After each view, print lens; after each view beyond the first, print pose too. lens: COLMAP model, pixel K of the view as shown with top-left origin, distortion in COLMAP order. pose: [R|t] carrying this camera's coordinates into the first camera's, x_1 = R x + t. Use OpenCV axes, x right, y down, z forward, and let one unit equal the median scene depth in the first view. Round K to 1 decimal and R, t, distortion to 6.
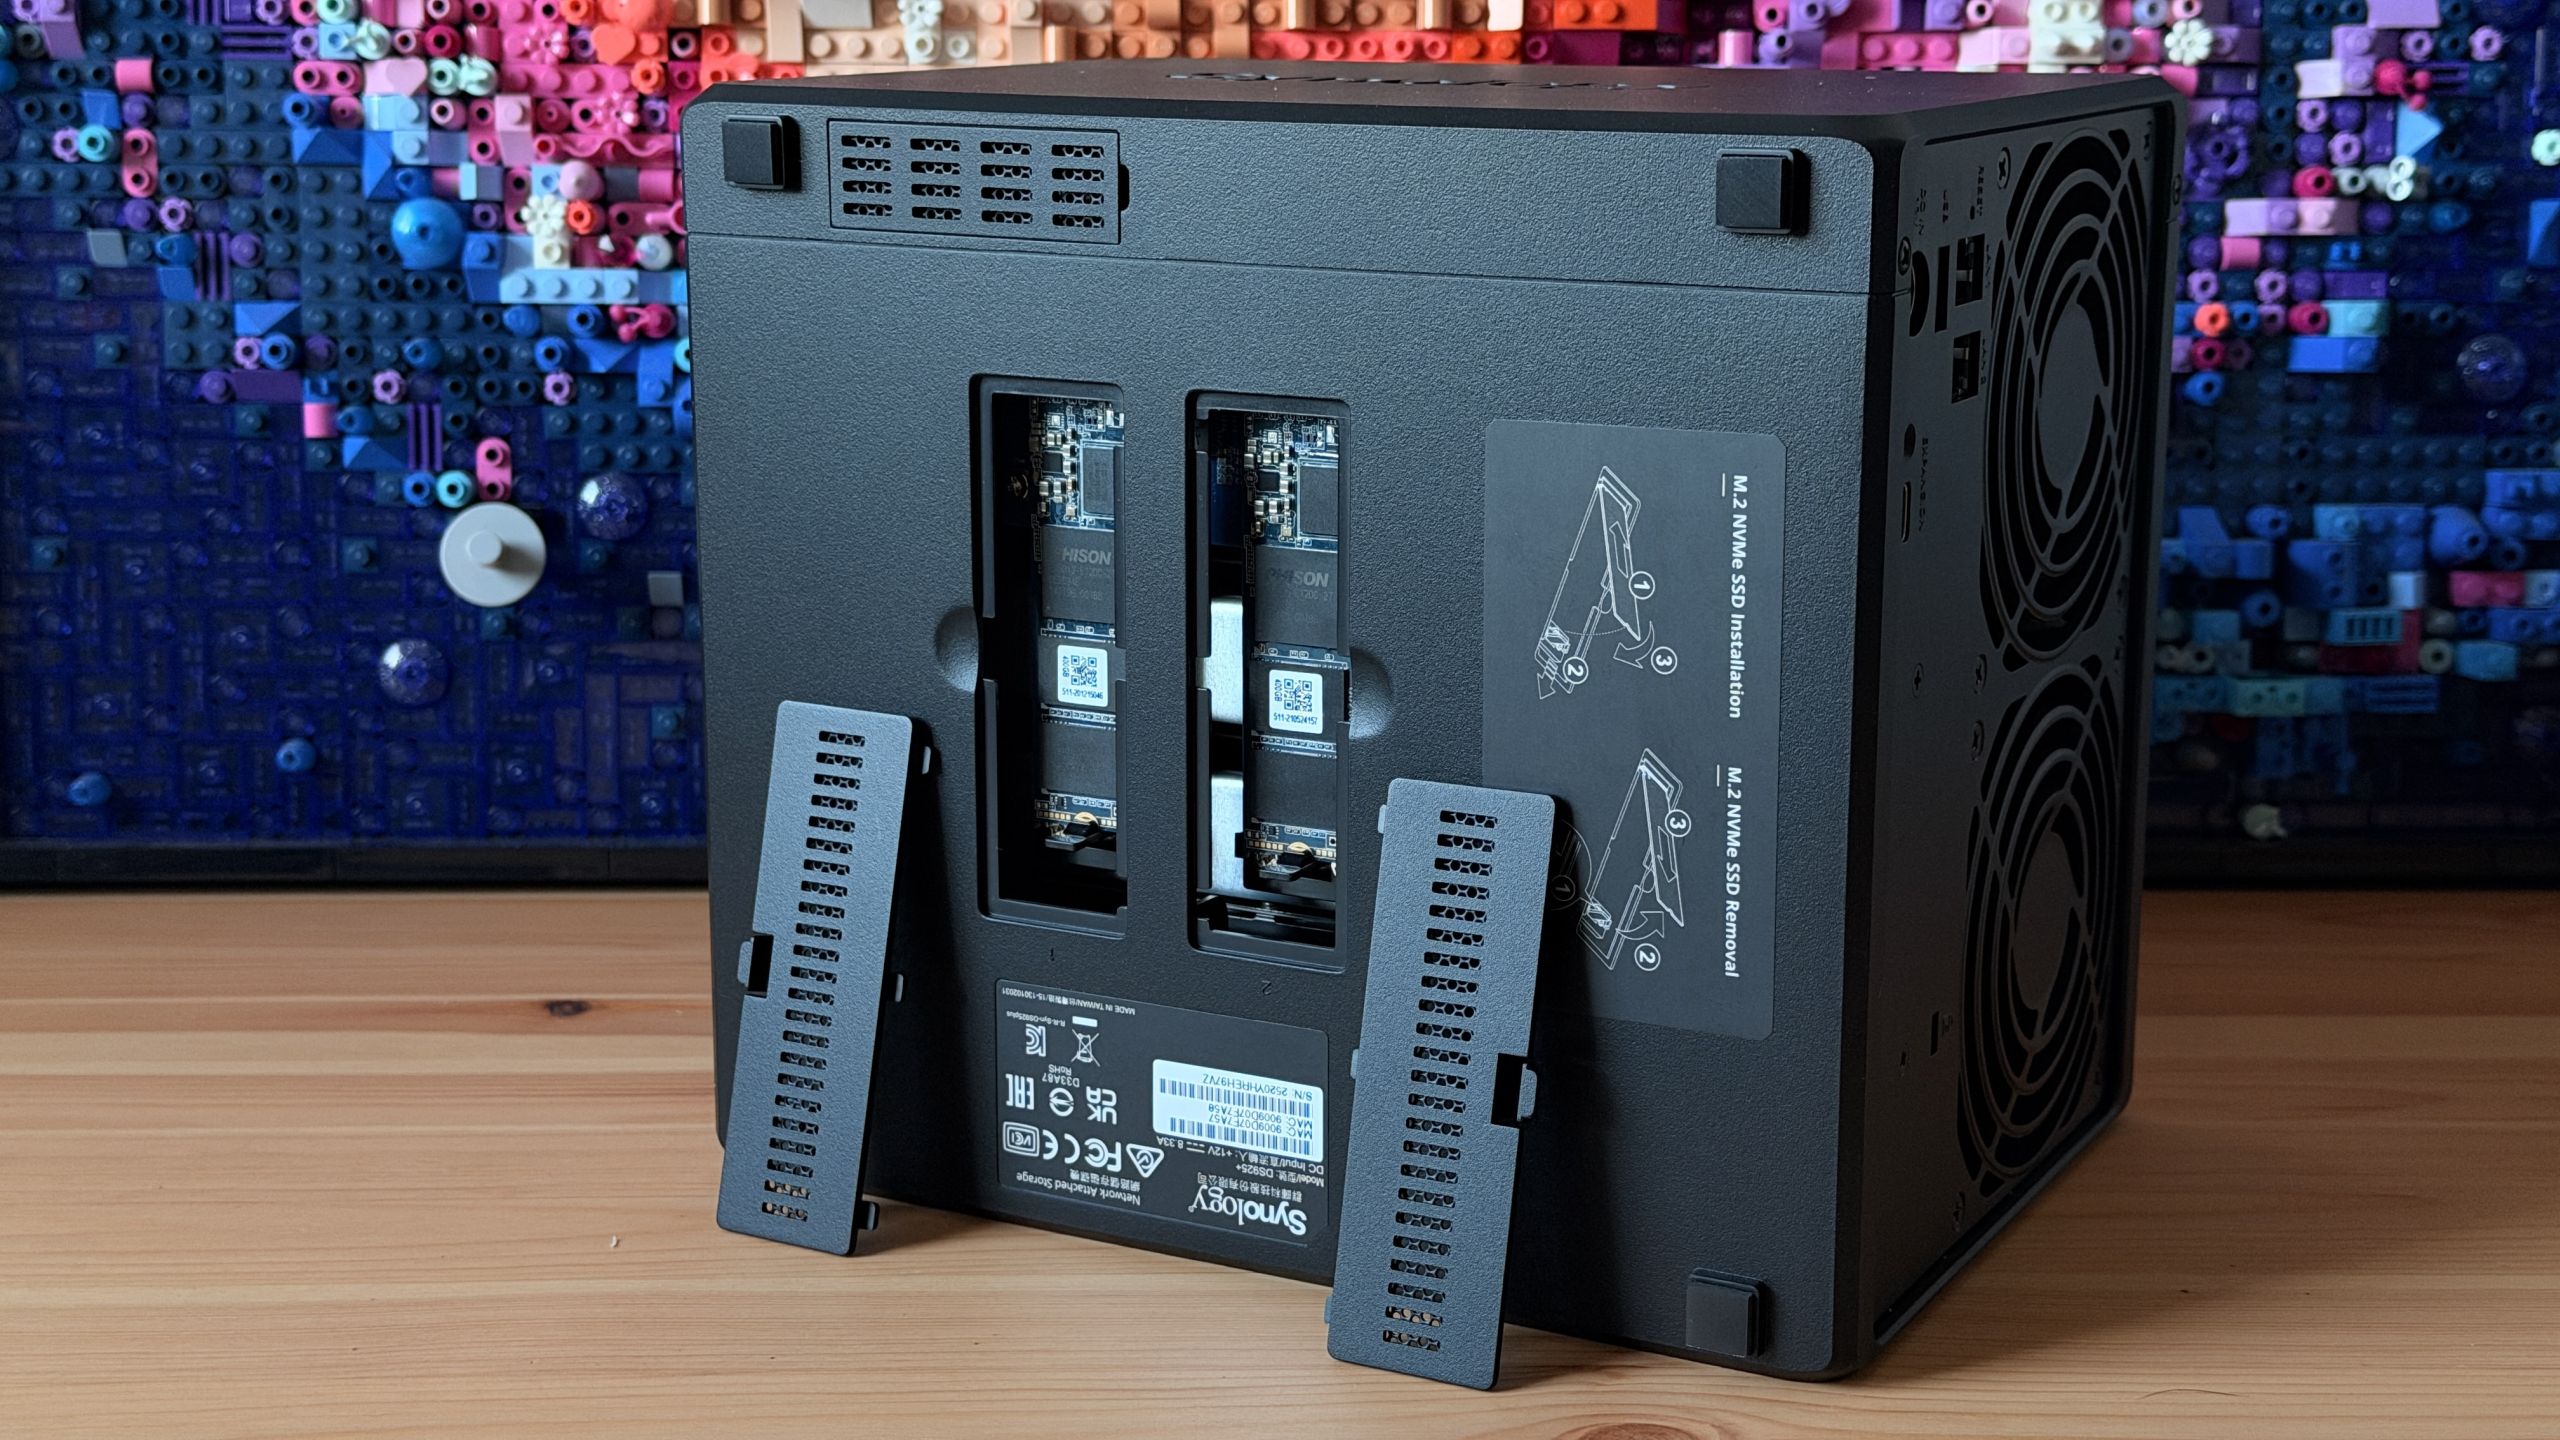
lens RADIAL K [[3721.4, 0, 1303.6], [0, 3721.4, 701.2], [0, 0, 1]] dist [0.094238, 0.000000]
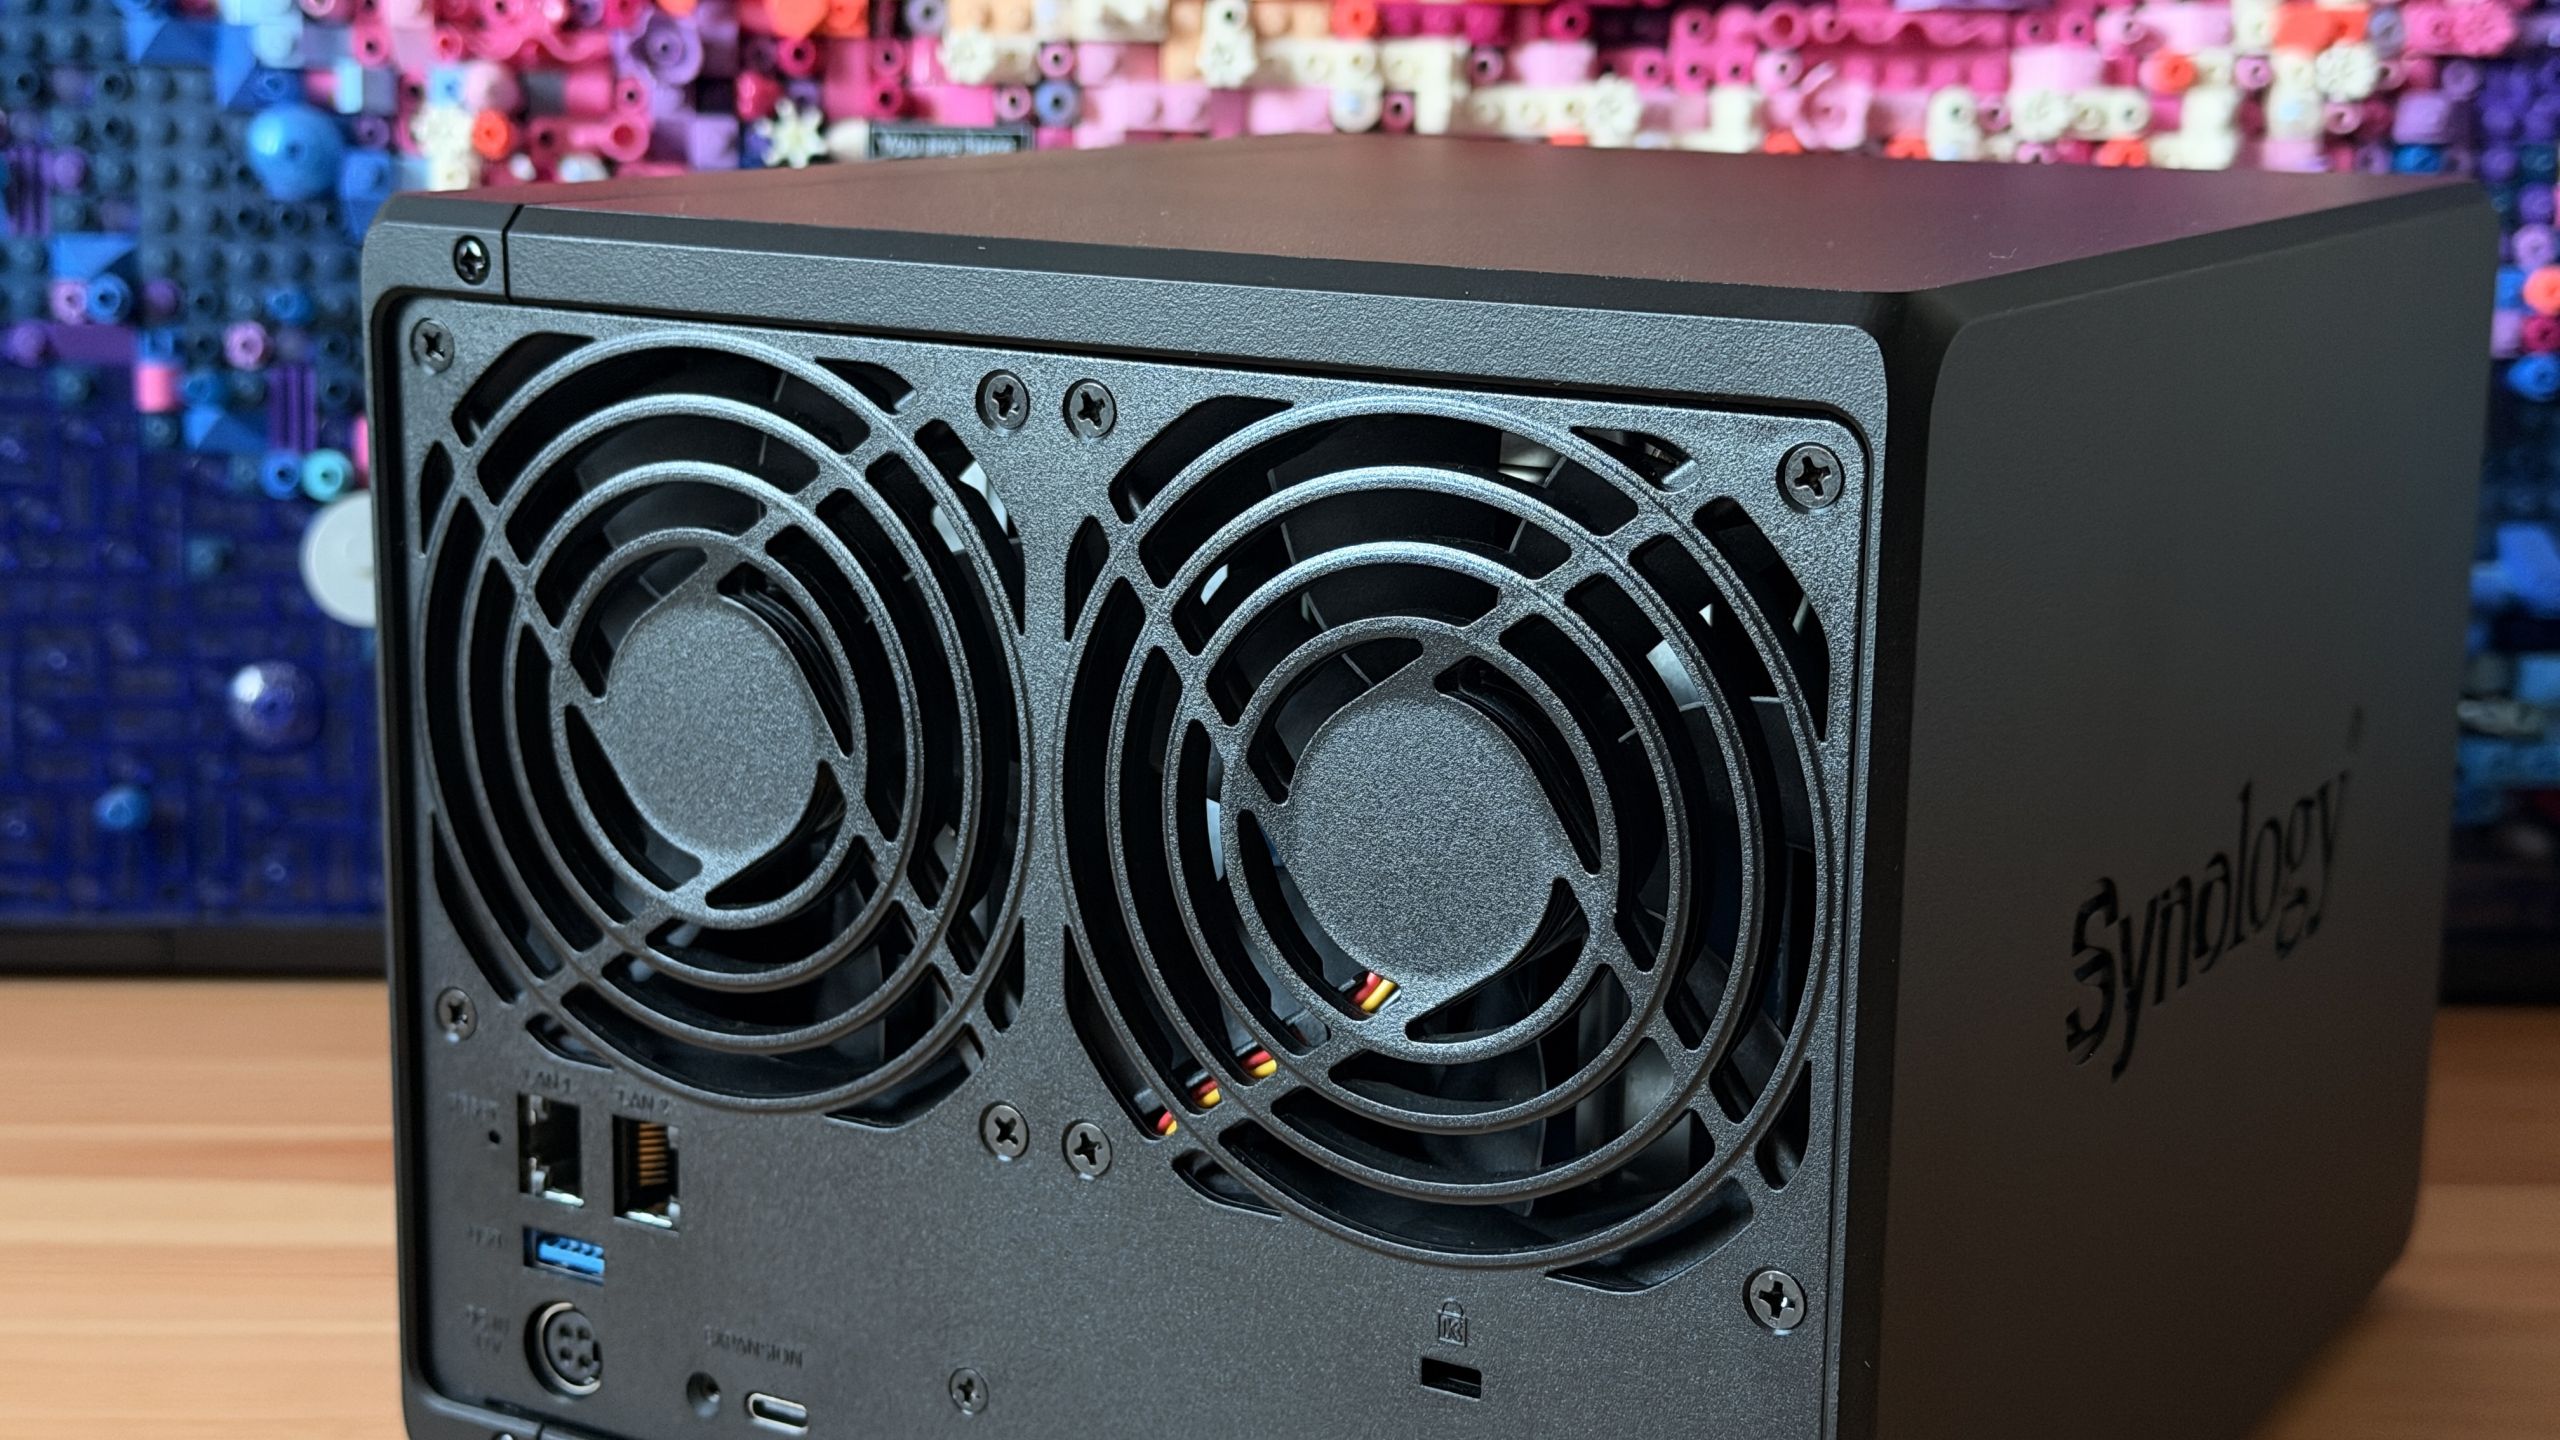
lens RADIAL K [[3721.4, 0, 1285.8], [0, 3721.4, 687.9], [0, 0, 1]] dist [0.094238, 0.000000]
pose [[0.999915, 0.013005, -0.000720, -0.022848], [-0.013011, 0.999881, -0.008235, -0.007821], [0.000613, 0.008244, 0.999966, 0.205488]]
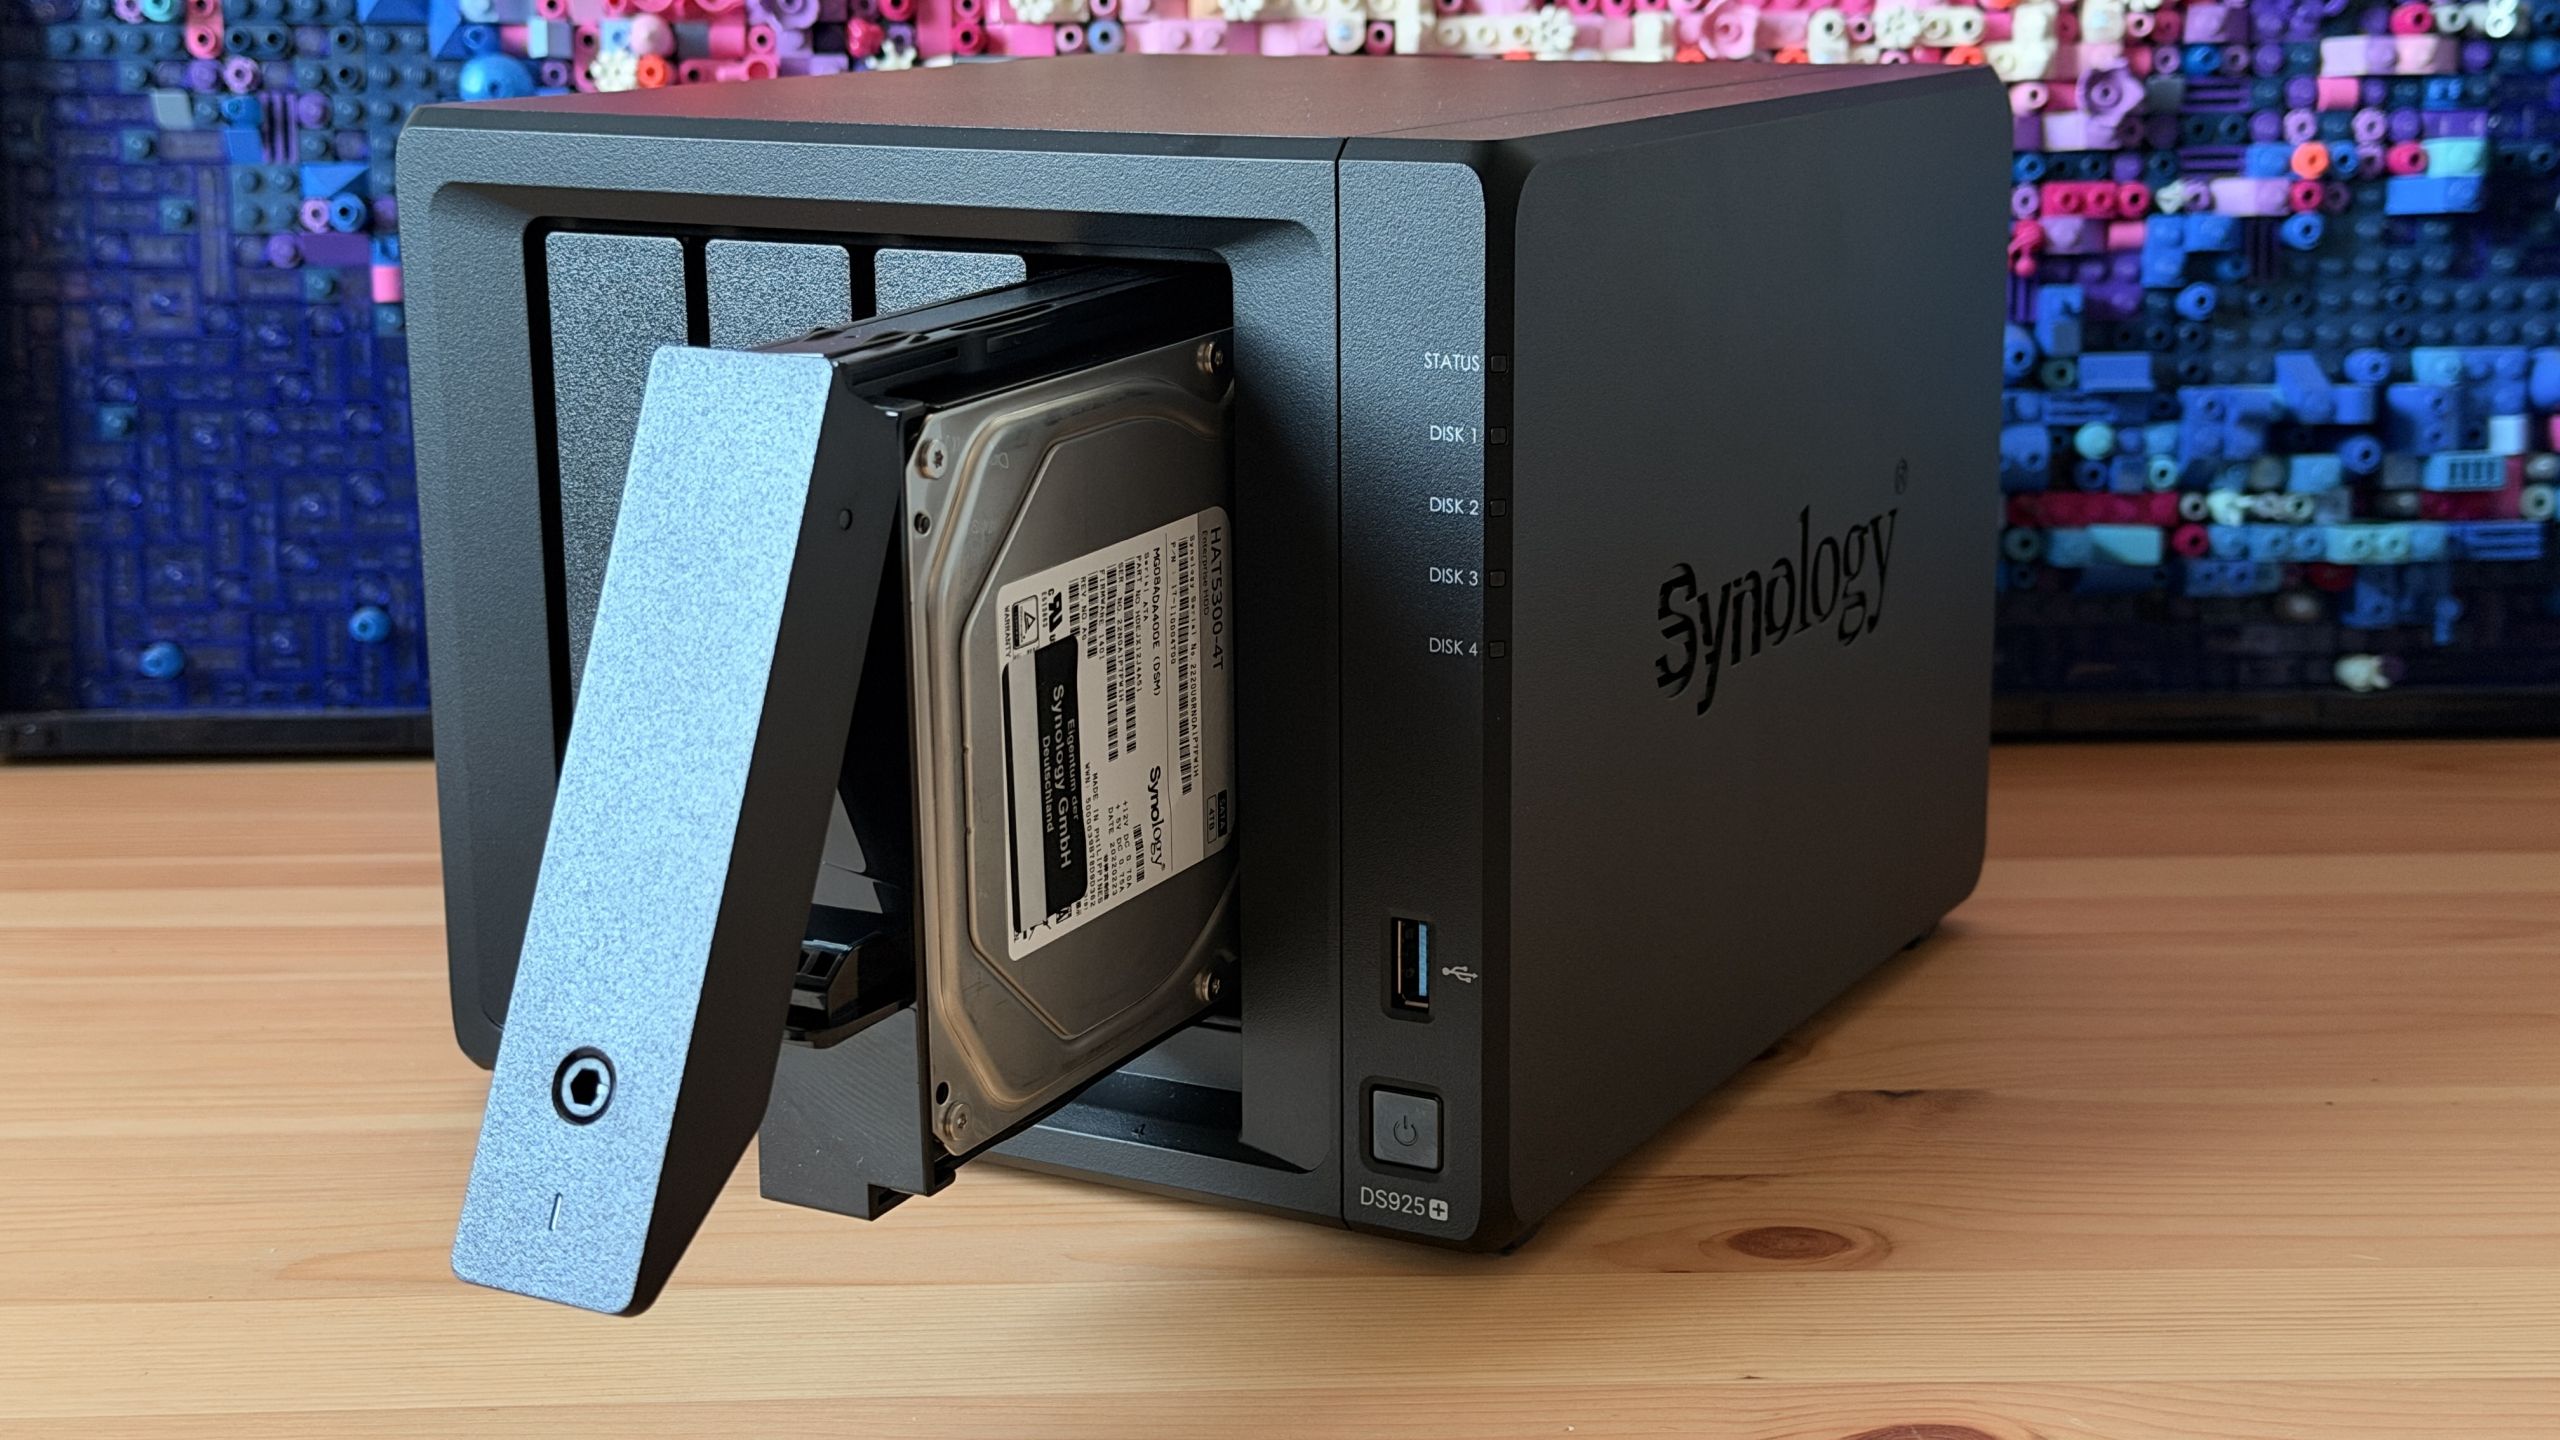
lens RADIAL K [[3721.4, 0, 1289.4], [0, 3721.4, 712.7], [0, 0, 1]] dist [0.094238, 0.000000]
pose [[0.999949, -0.009939, -0.001578, -0.025217], [0.009952, 0.999915, 0.008458, 0.032073], [0.001494, -0.008474, 0.999963, 0.012765]]
